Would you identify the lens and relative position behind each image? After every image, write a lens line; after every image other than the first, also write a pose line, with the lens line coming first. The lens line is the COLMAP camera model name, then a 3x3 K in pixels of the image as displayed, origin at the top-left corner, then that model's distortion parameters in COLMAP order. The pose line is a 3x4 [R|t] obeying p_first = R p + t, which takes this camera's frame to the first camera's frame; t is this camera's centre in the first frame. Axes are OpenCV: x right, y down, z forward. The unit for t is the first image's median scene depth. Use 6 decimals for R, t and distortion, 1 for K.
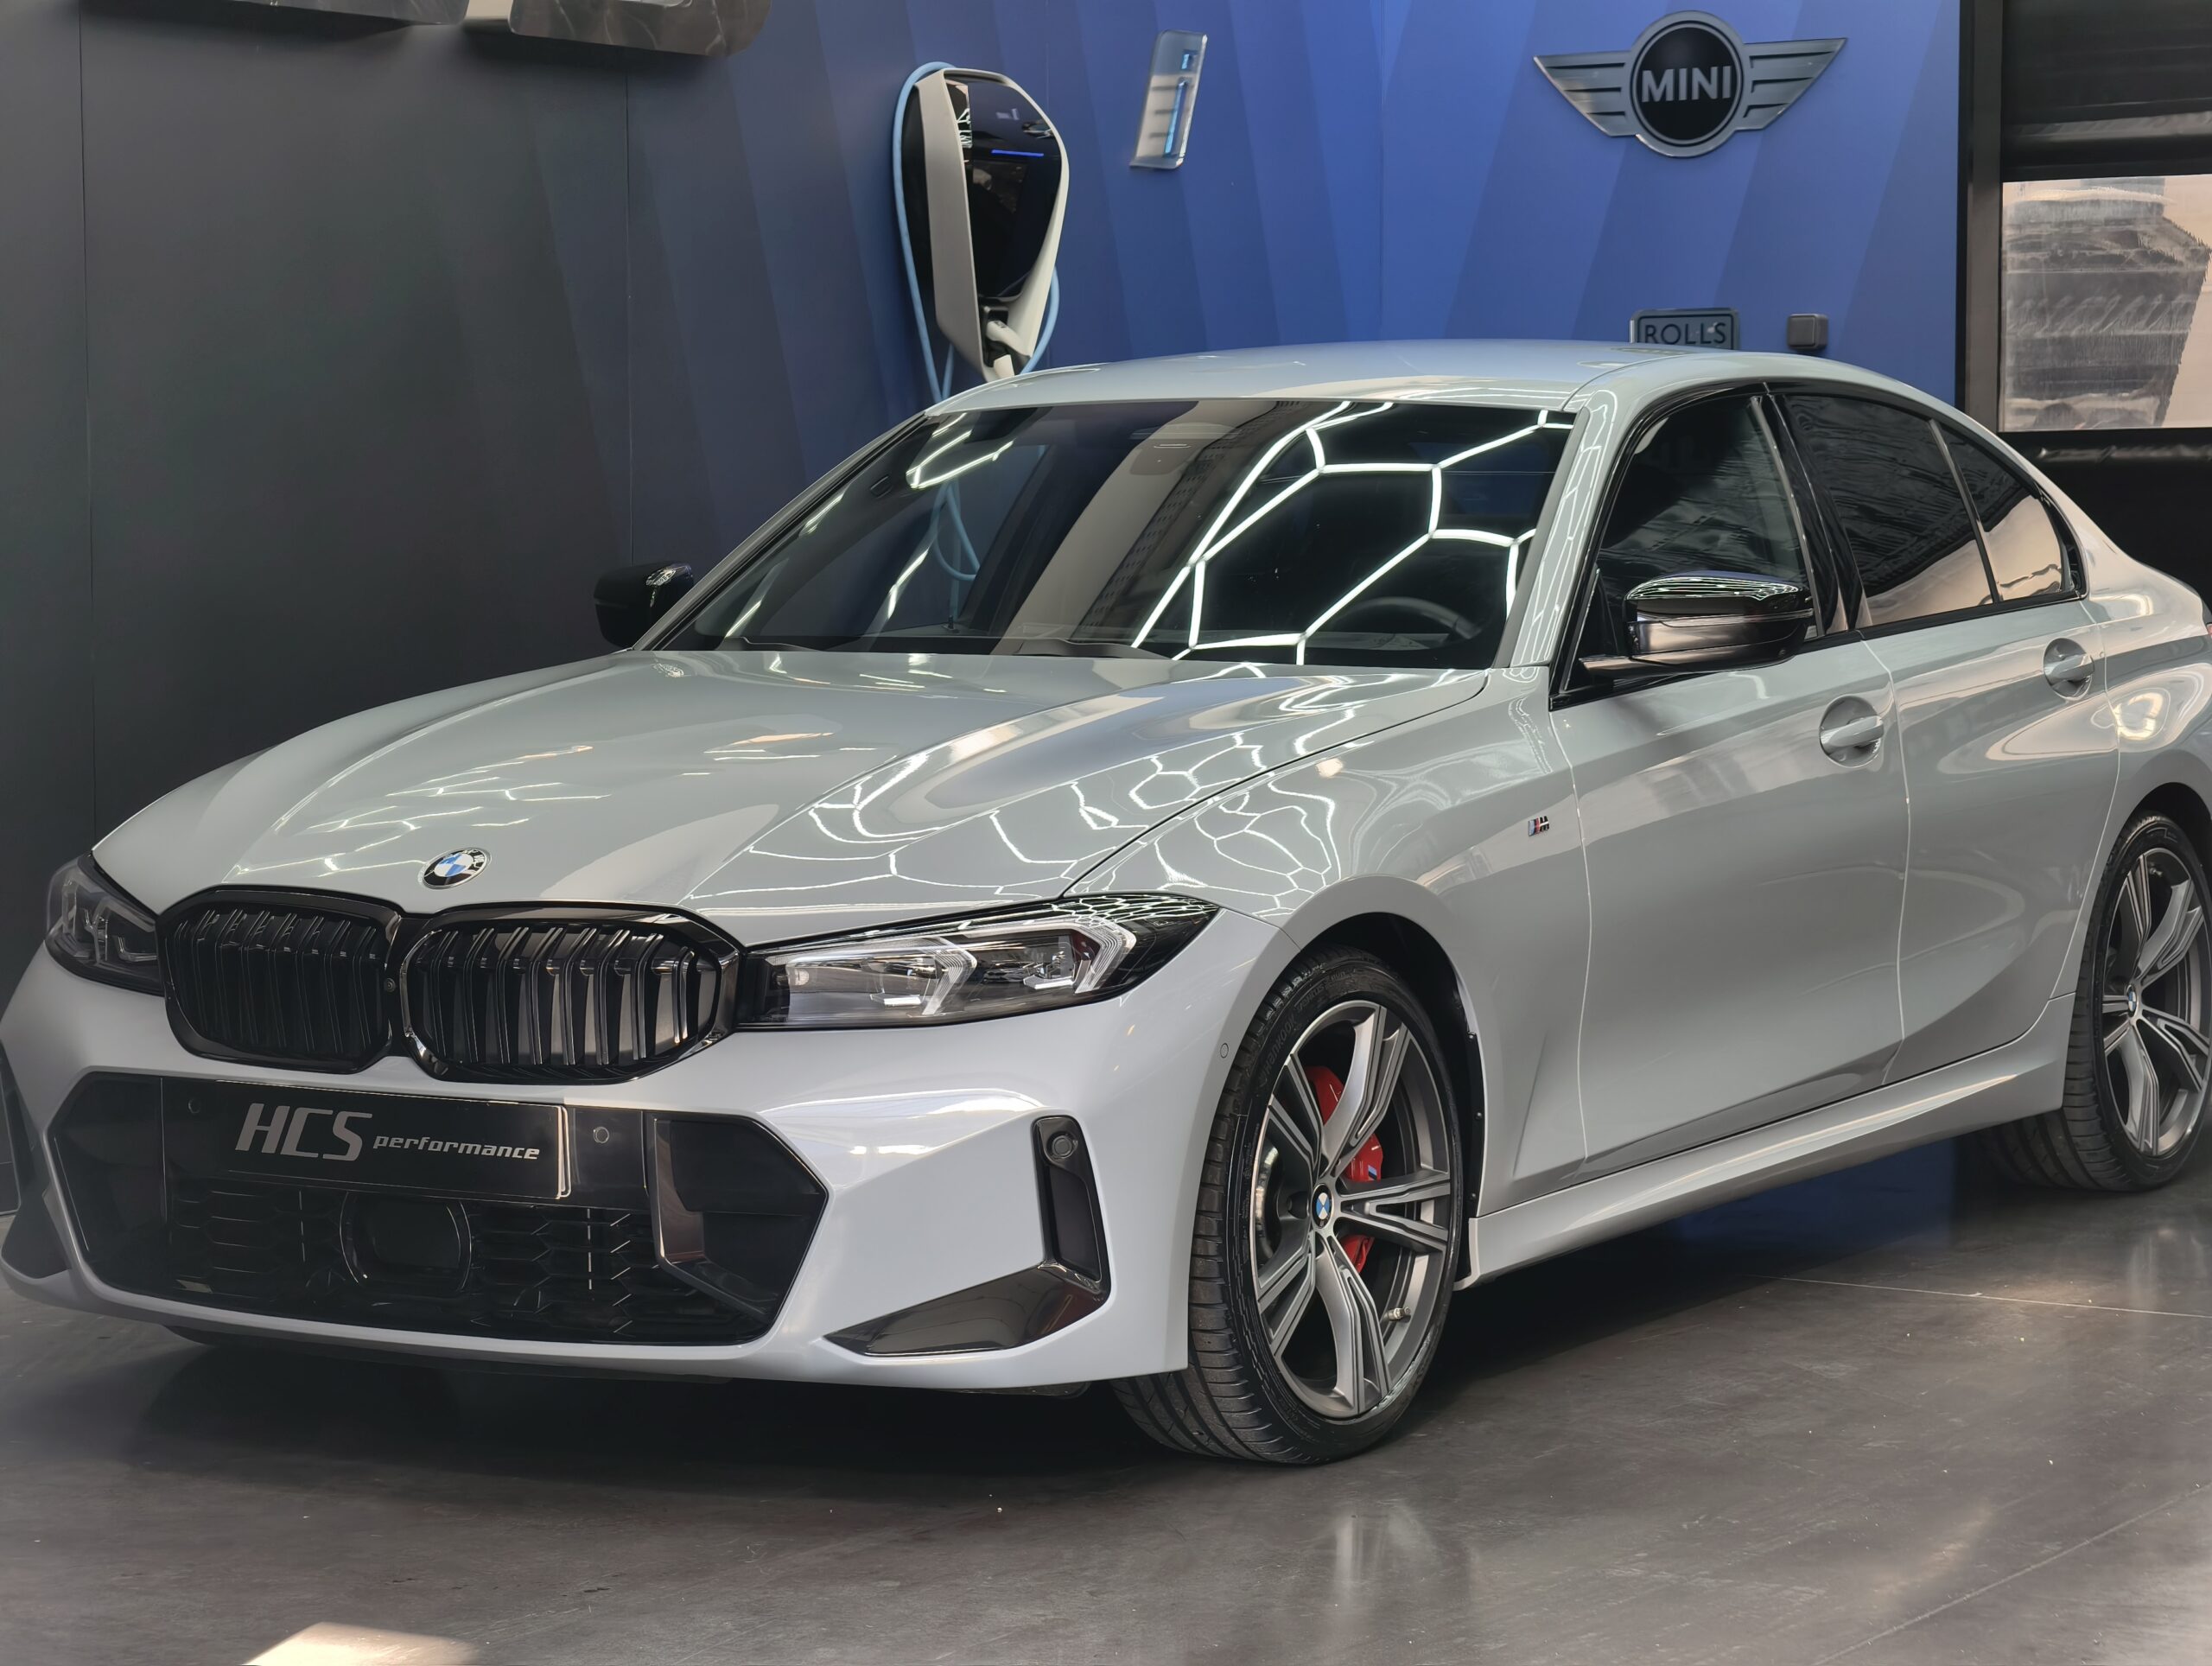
lens RADIAL K [[5385.6, 0, 1098.8], [0, 5385.6, 816.7], [0, 0, 1]] dist [0.360197, 0.000000]
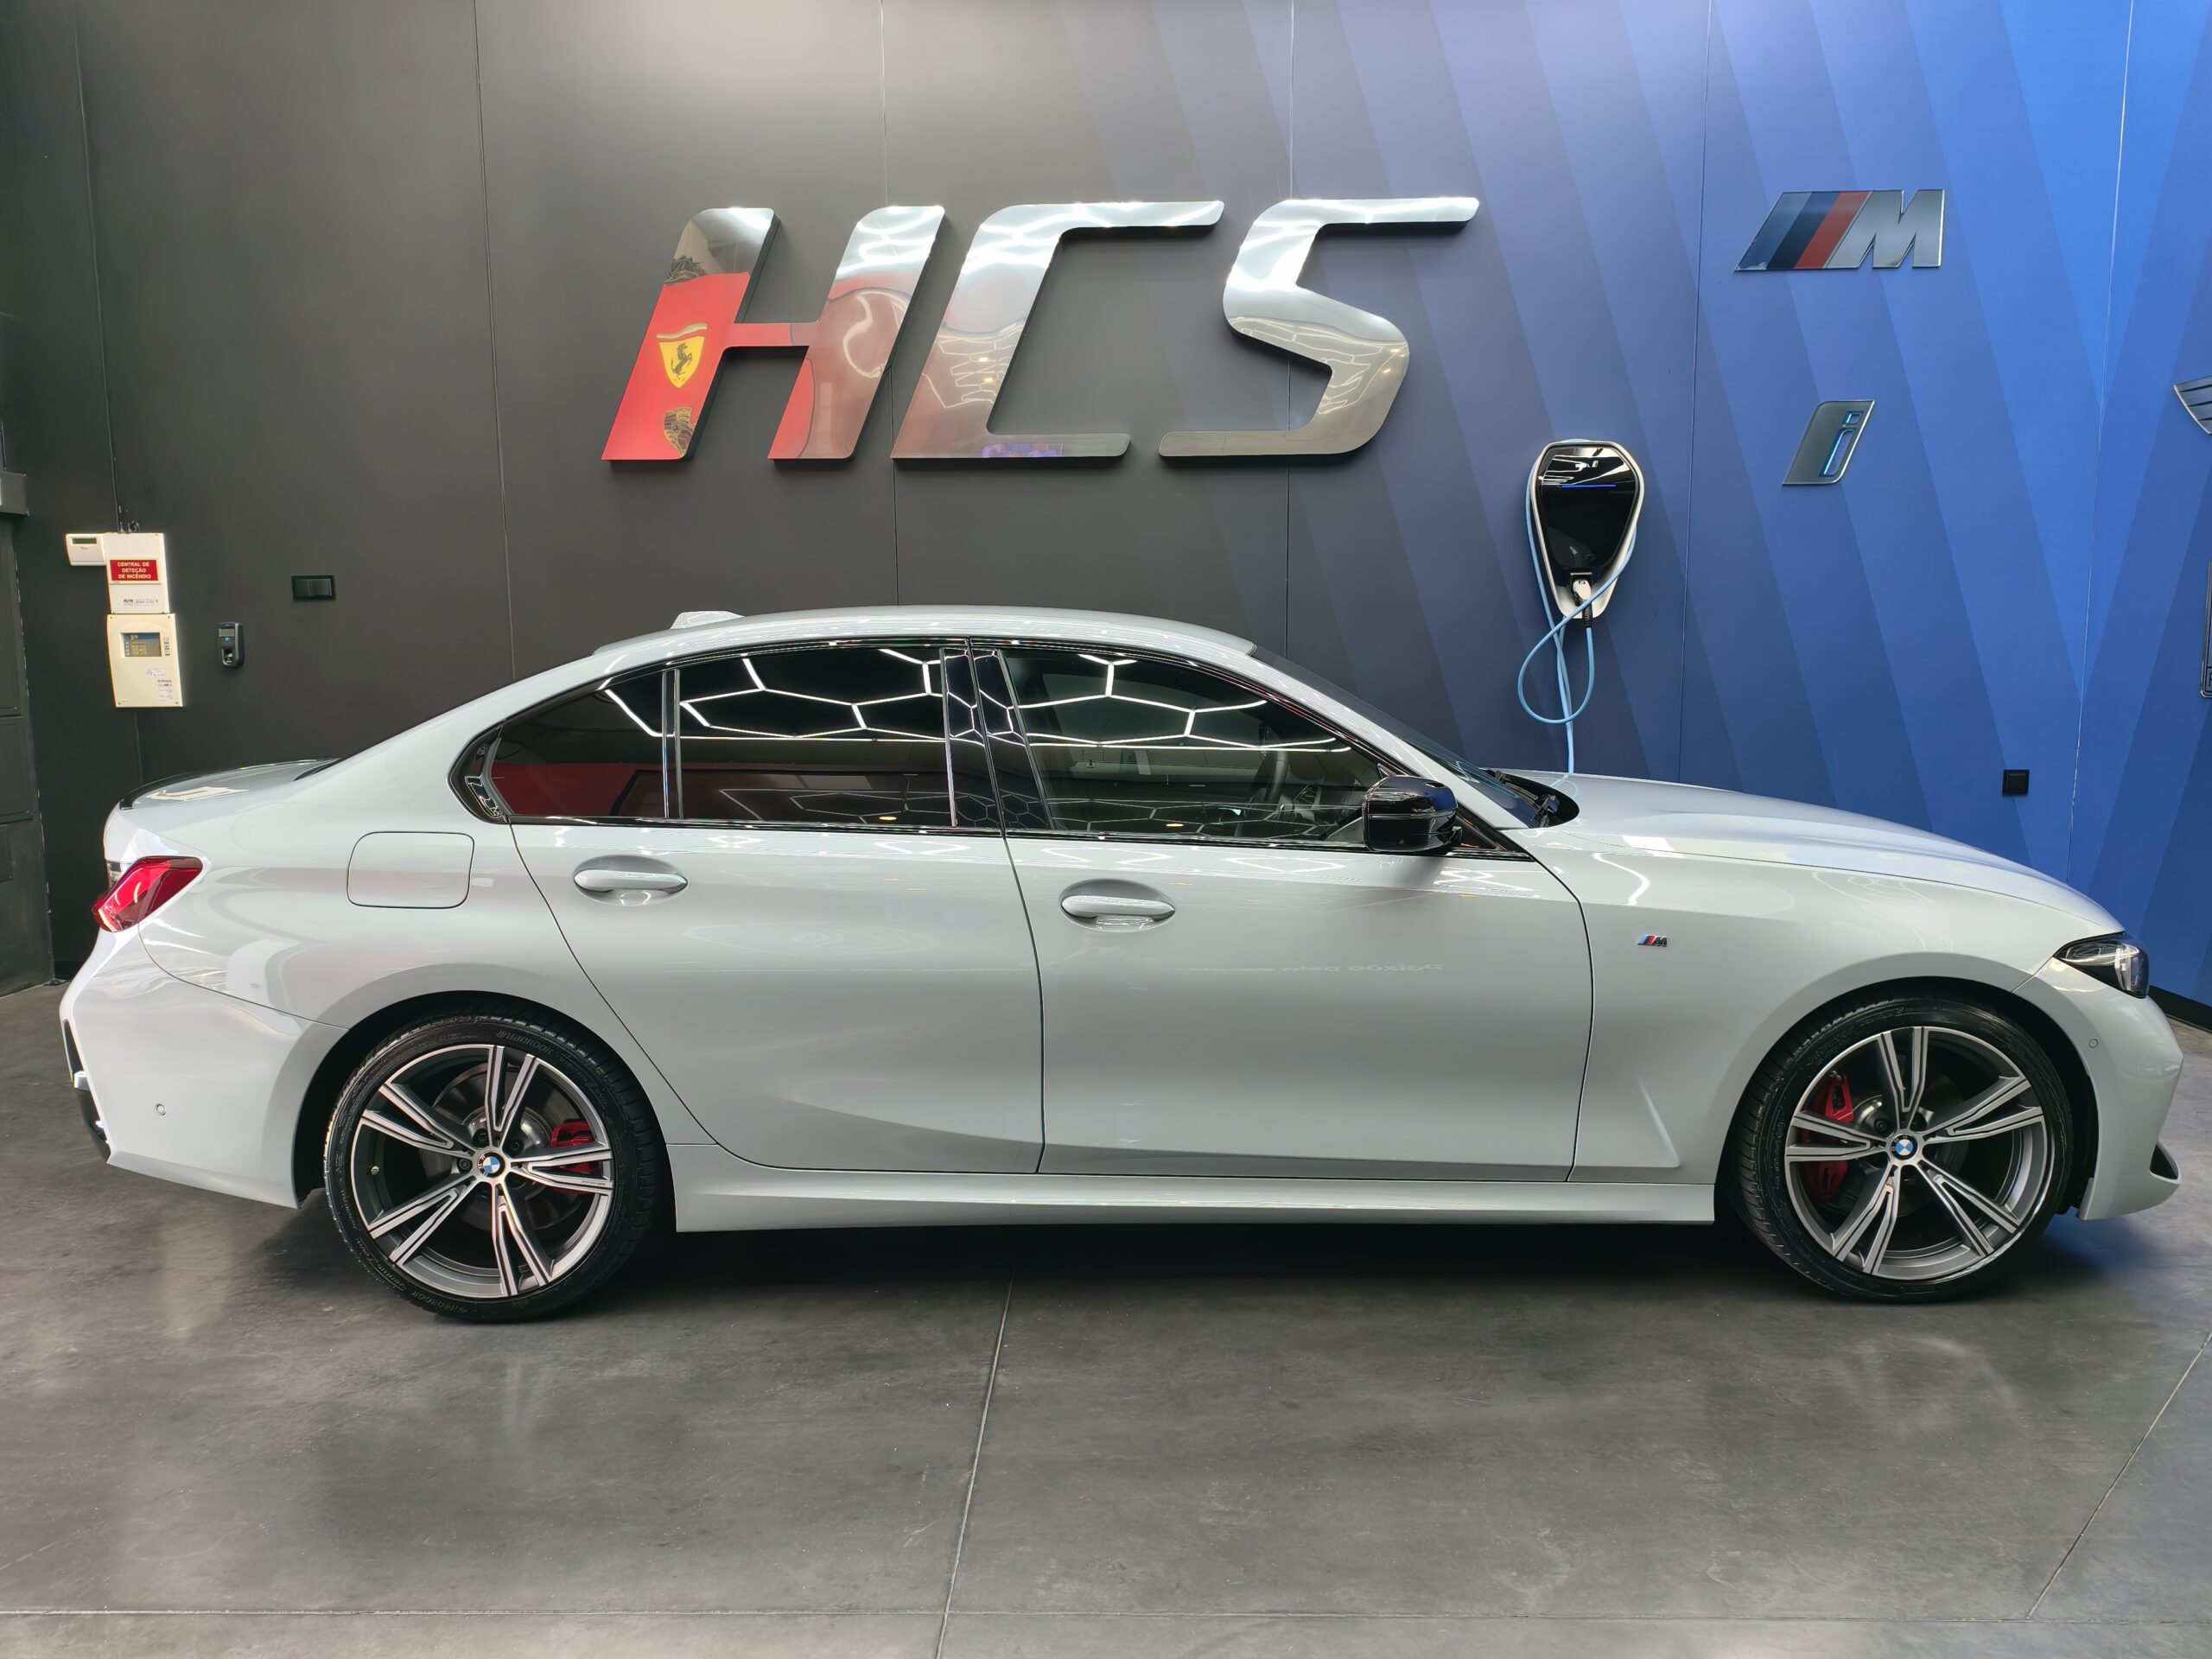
lens RADIAL K [[1496.7, 0, 1086.4], [0, 1496.7, 824.1], [0, 0, 1]] dist [0.007269, -0.001104]
pose [[0.500208, 0.107941, -0.859151, 0.536003], [-0.050302, 0.994147, 0.095616, -0.081221], [0.864443, -0.004611, 0.502710, 0.972688]]
